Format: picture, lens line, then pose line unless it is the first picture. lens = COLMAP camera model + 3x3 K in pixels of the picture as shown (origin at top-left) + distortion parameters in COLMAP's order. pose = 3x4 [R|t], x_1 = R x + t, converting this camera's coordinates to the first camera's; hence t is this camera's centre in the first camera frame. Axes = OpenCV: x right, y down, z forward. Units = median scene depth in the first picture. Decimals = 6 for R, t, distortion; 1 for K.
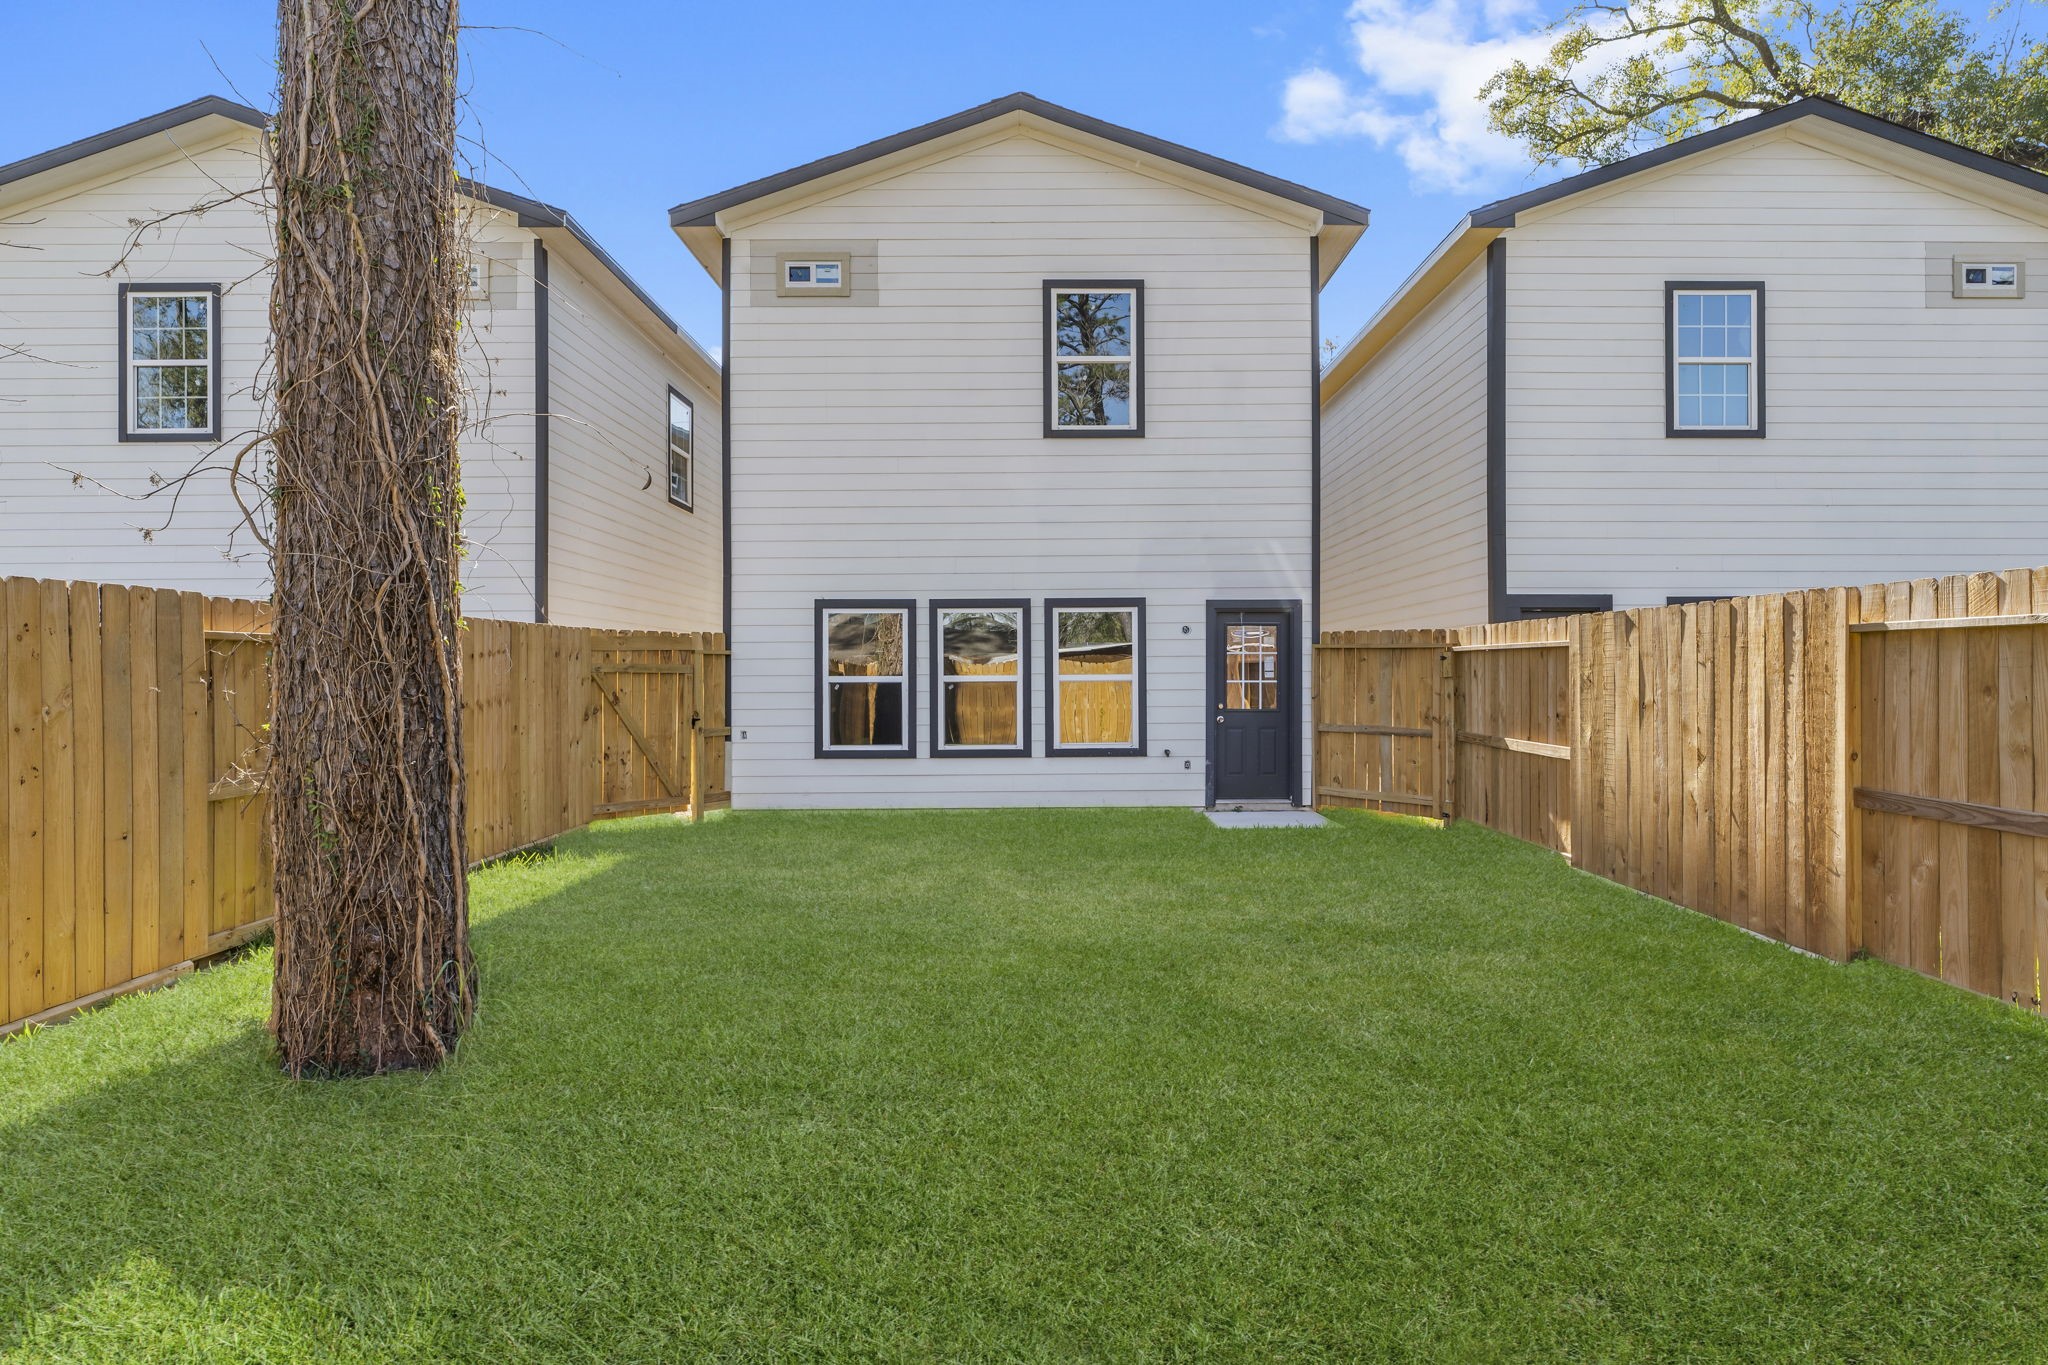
lens RADIAL K [[1034.3, 0, 1027.9], [0, 1034.3, 675.0], [0, 0, 1]] dist [-0.003429, 0.000368]
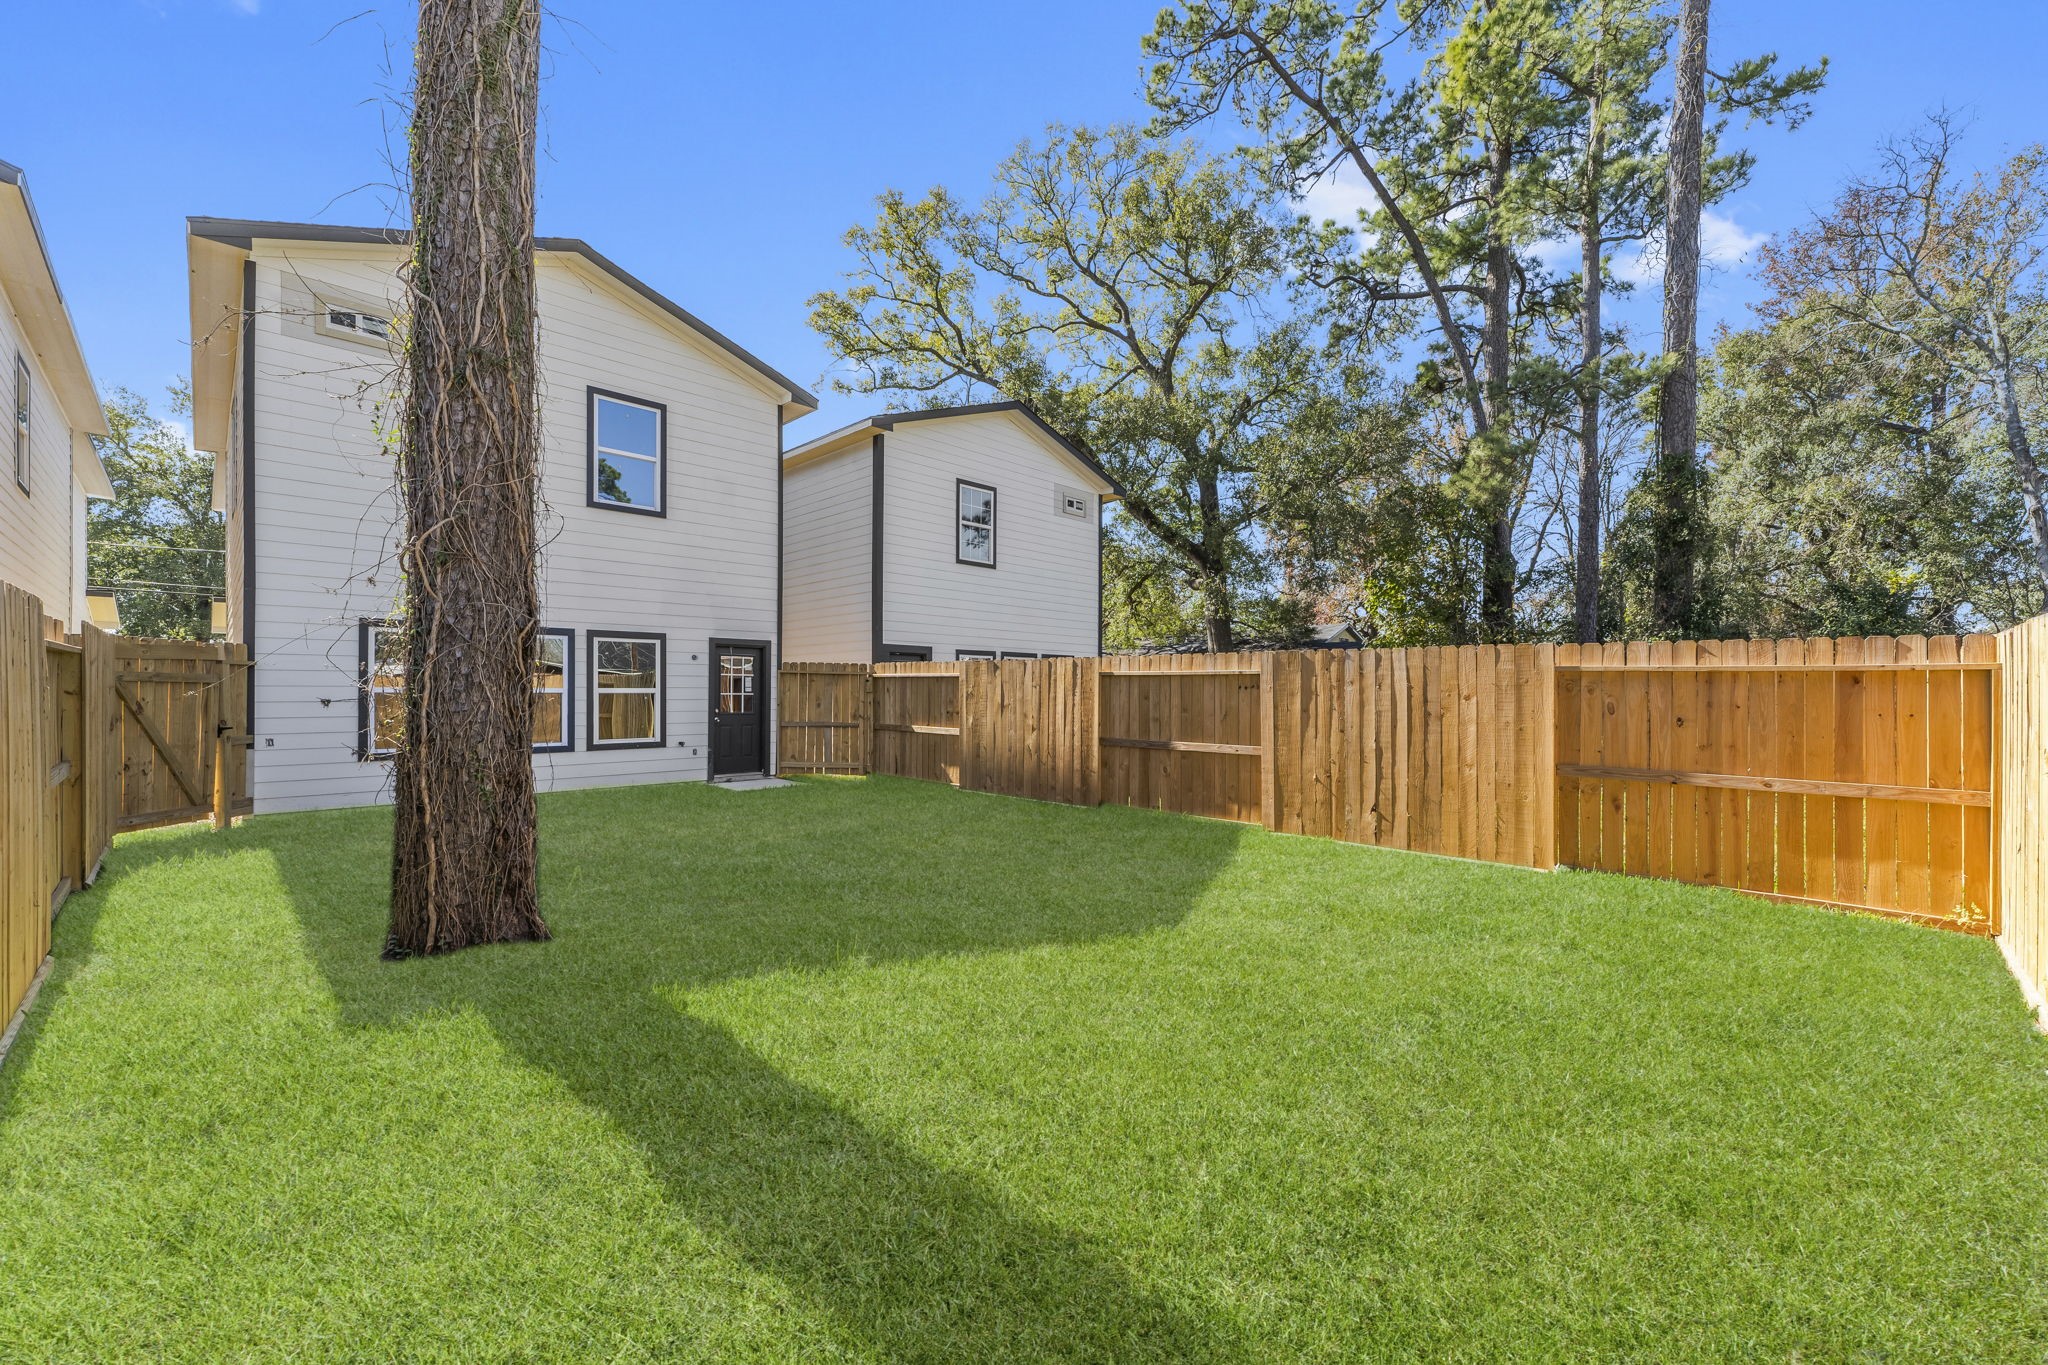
lens RADIAL K [[817.4, 0, 1024.2], [0, 817.4, 692.1], [0, 0, 1]] dist [0.002535, 0.000045]
pose [[0.711802, 0.007124, 0.702344, -0.329288], [-0.008426, 0.999963, -0.001603, 0.002058], [-0.702330, -0.004777, 0.711836, -0.129642]]
